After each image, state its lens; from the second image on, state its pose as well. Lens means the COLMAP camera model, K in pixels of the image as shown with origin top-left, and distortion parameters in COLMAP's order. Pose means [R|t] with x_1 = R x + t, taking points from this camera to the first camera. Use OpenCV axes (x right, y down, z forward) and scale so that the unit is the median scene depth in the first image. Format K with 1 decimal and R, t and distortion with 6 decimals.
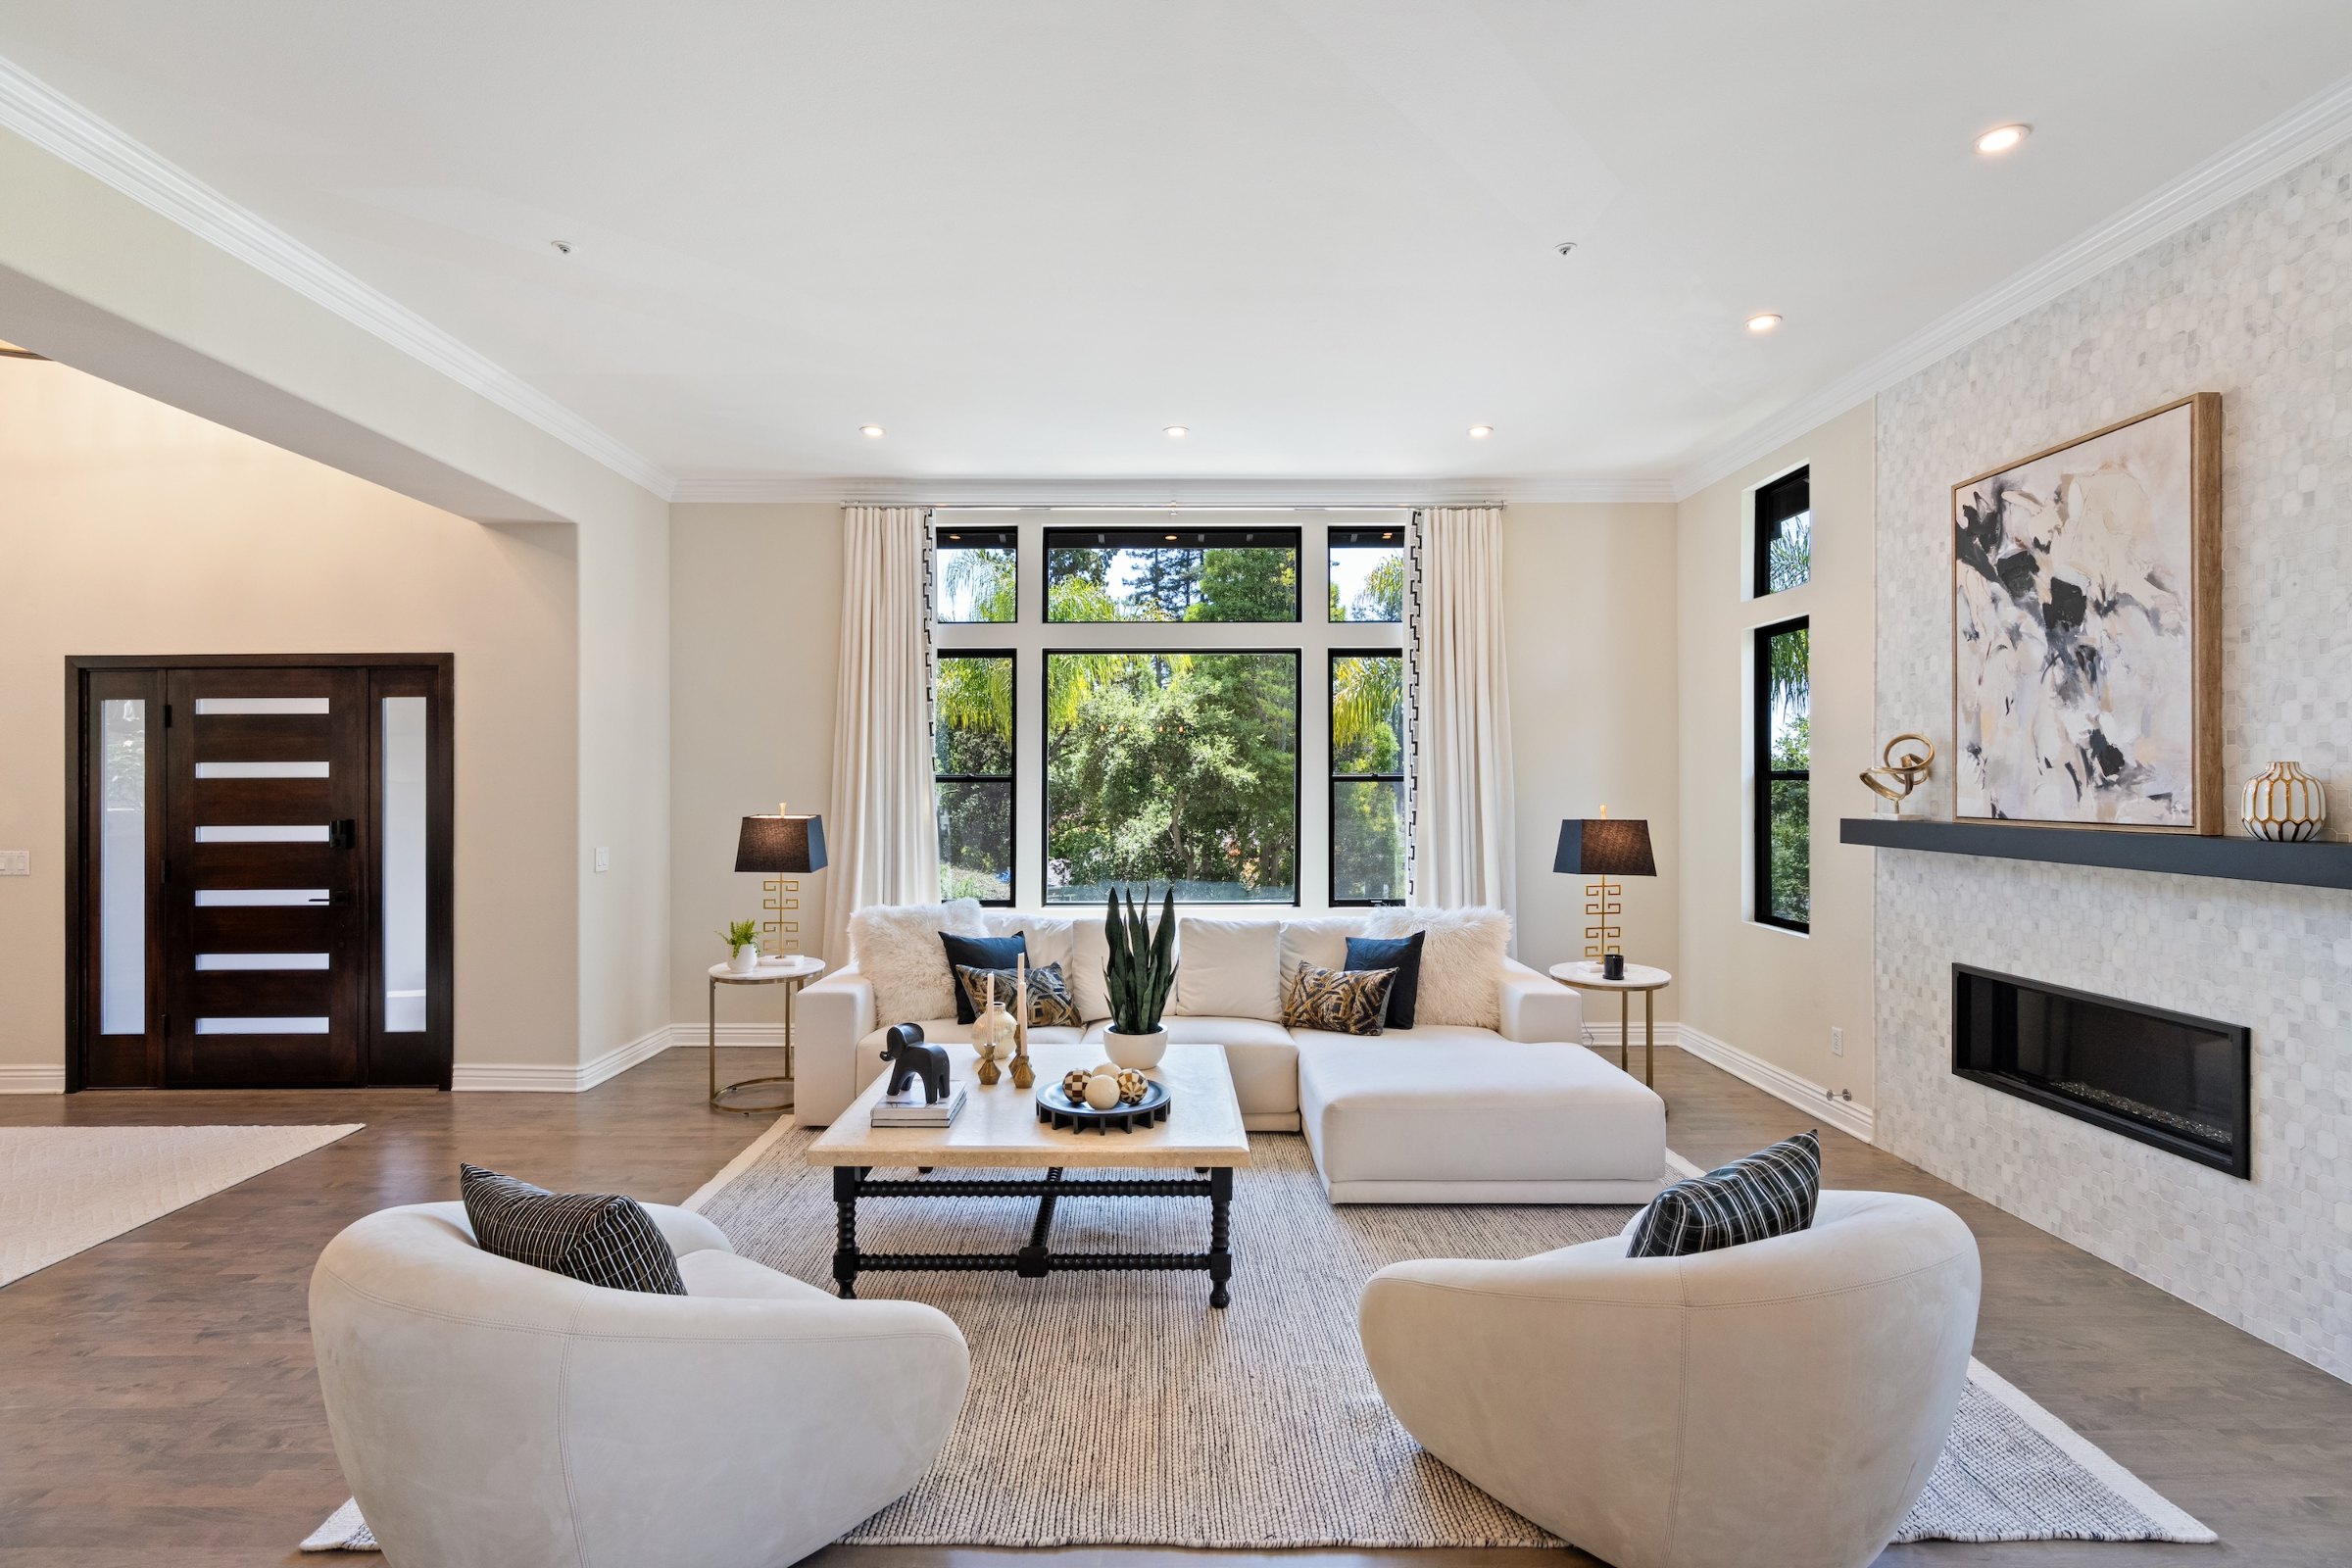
lens RADIAL K [[1053.7, 0, 1172.8], [0, 1053.7, 787.1], [0, 0, 1]] dist [-0.002055, 0.000379]
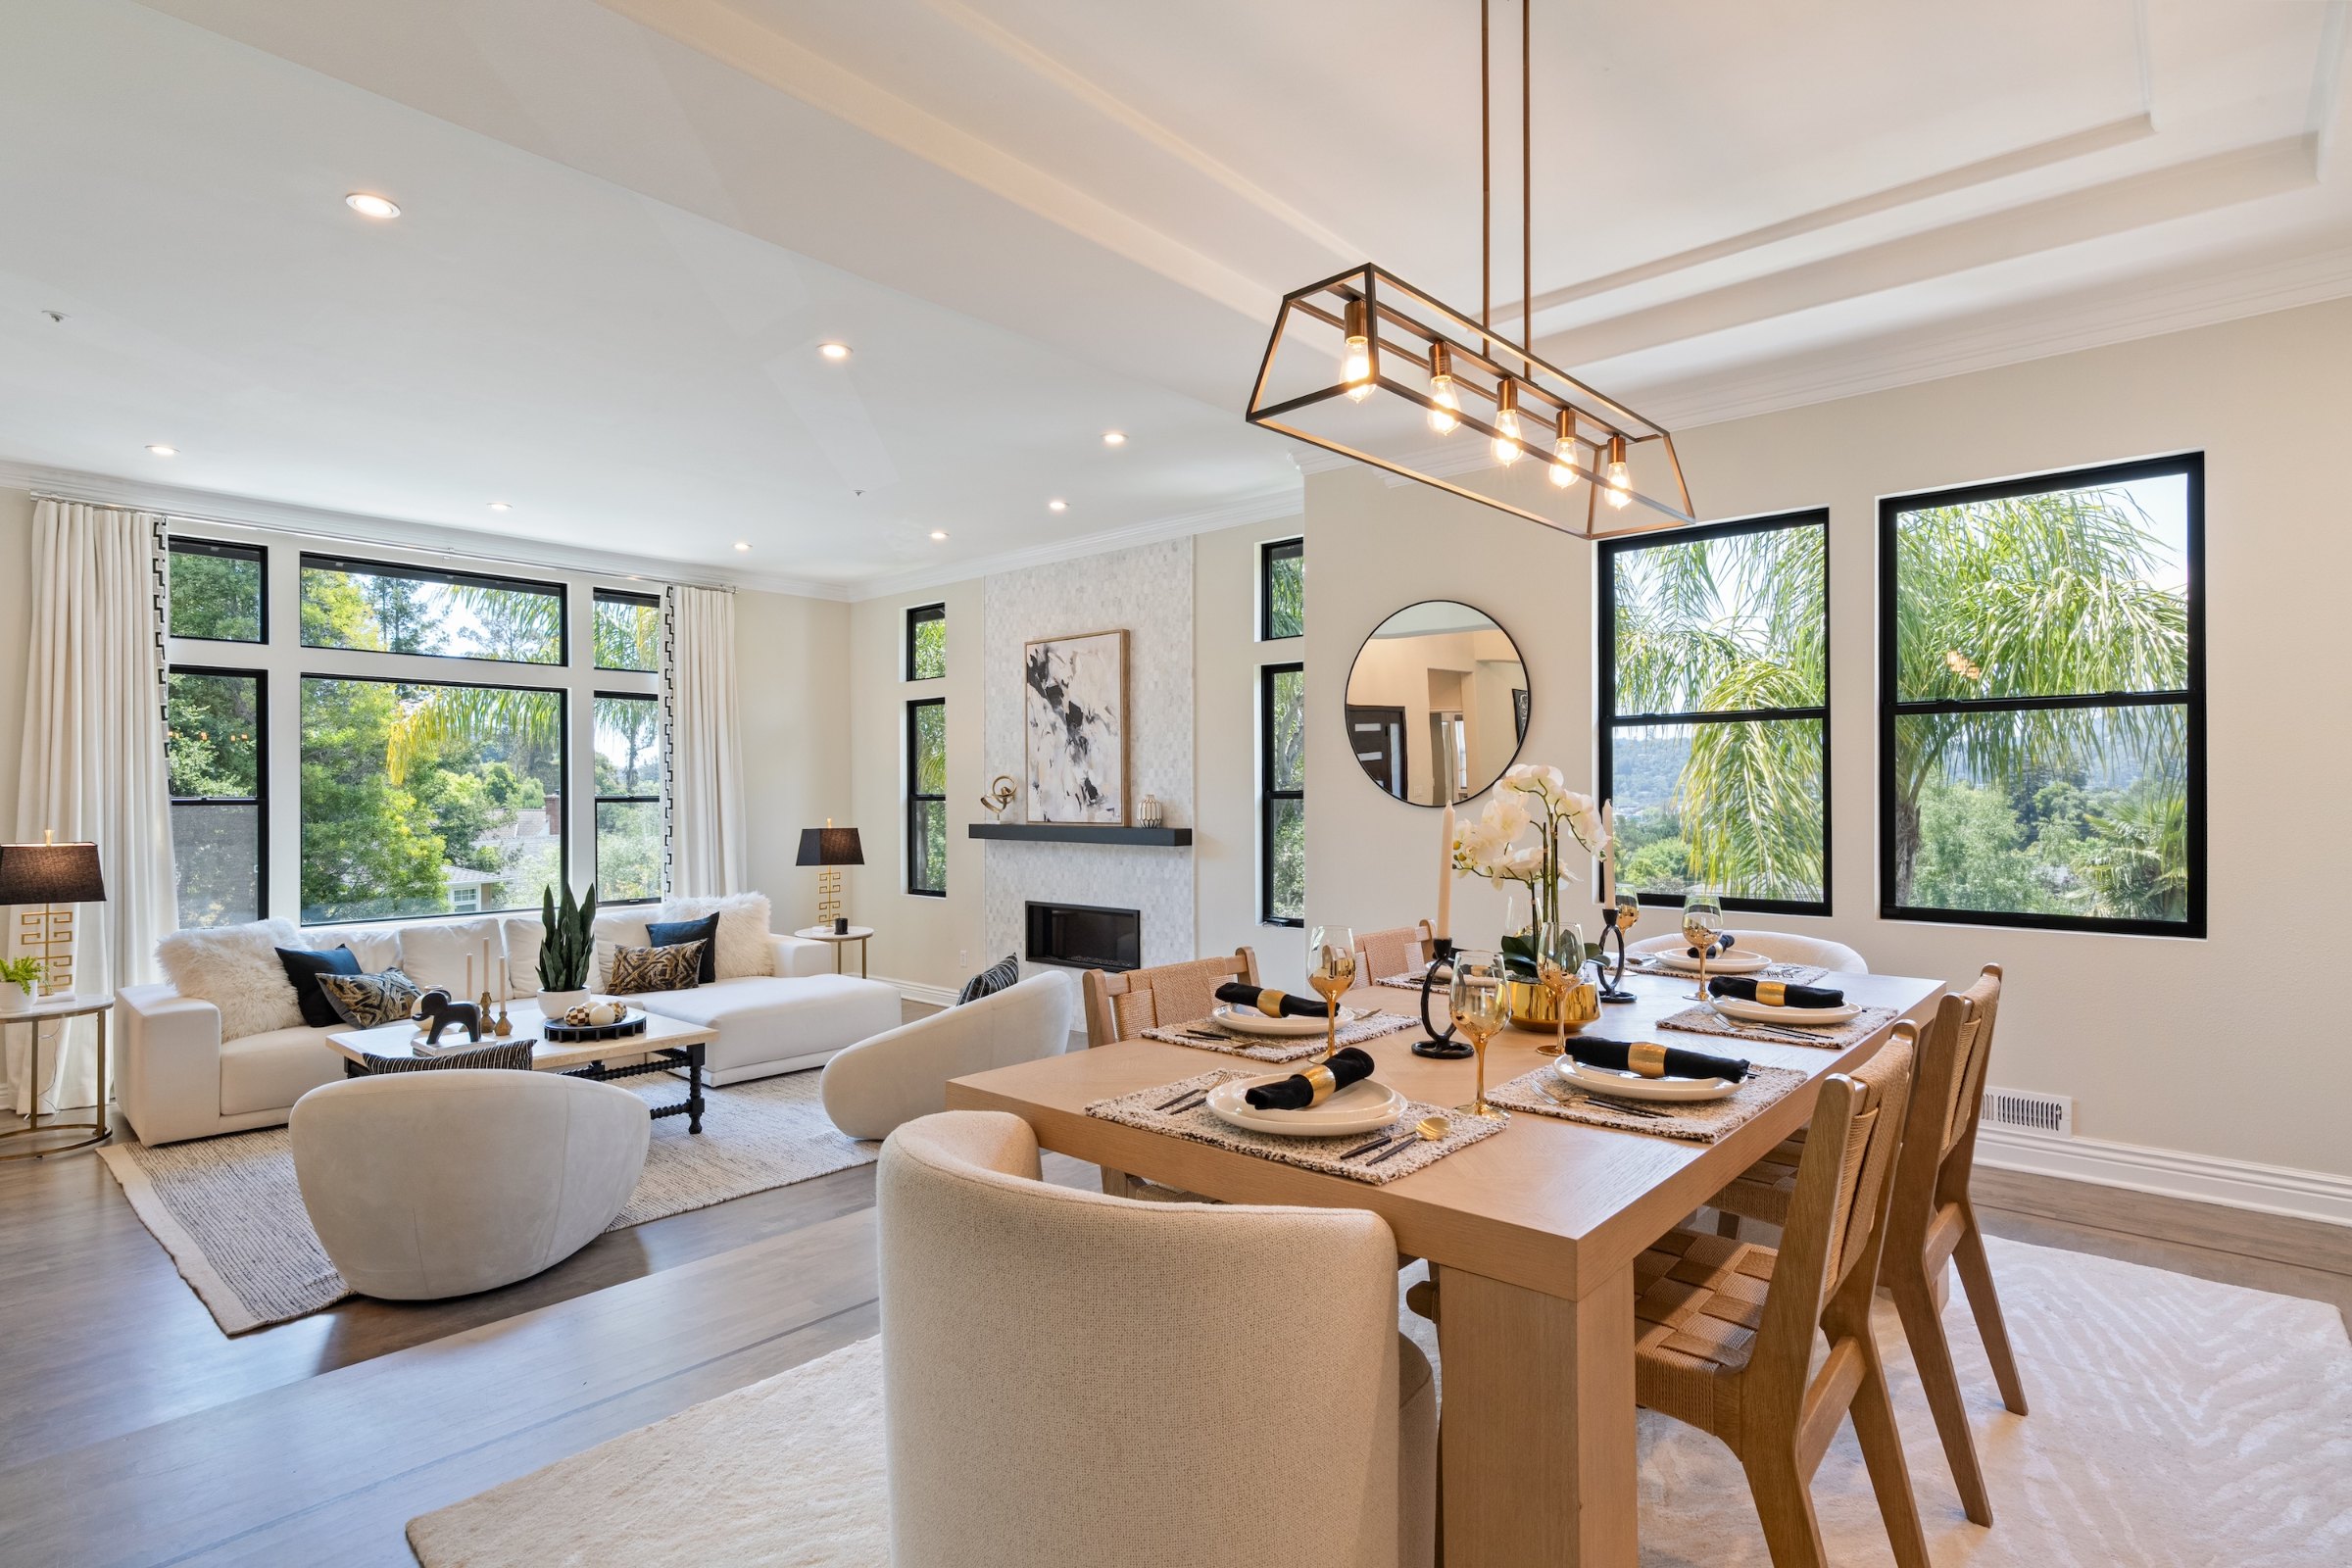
lens RADIAL K [[1209.6, 0, 1175.0], [0, 1209.6, 791.1], [0, 0, 1]] dist [0.002470, 0.000478]
pose [[0.669718, 0.001423, 0.742614, -0.666277], [0.004160, 0.999975, -0.005668, -0.011887], [-0.742604, 0.006885, 0.669696, -0.622443]]
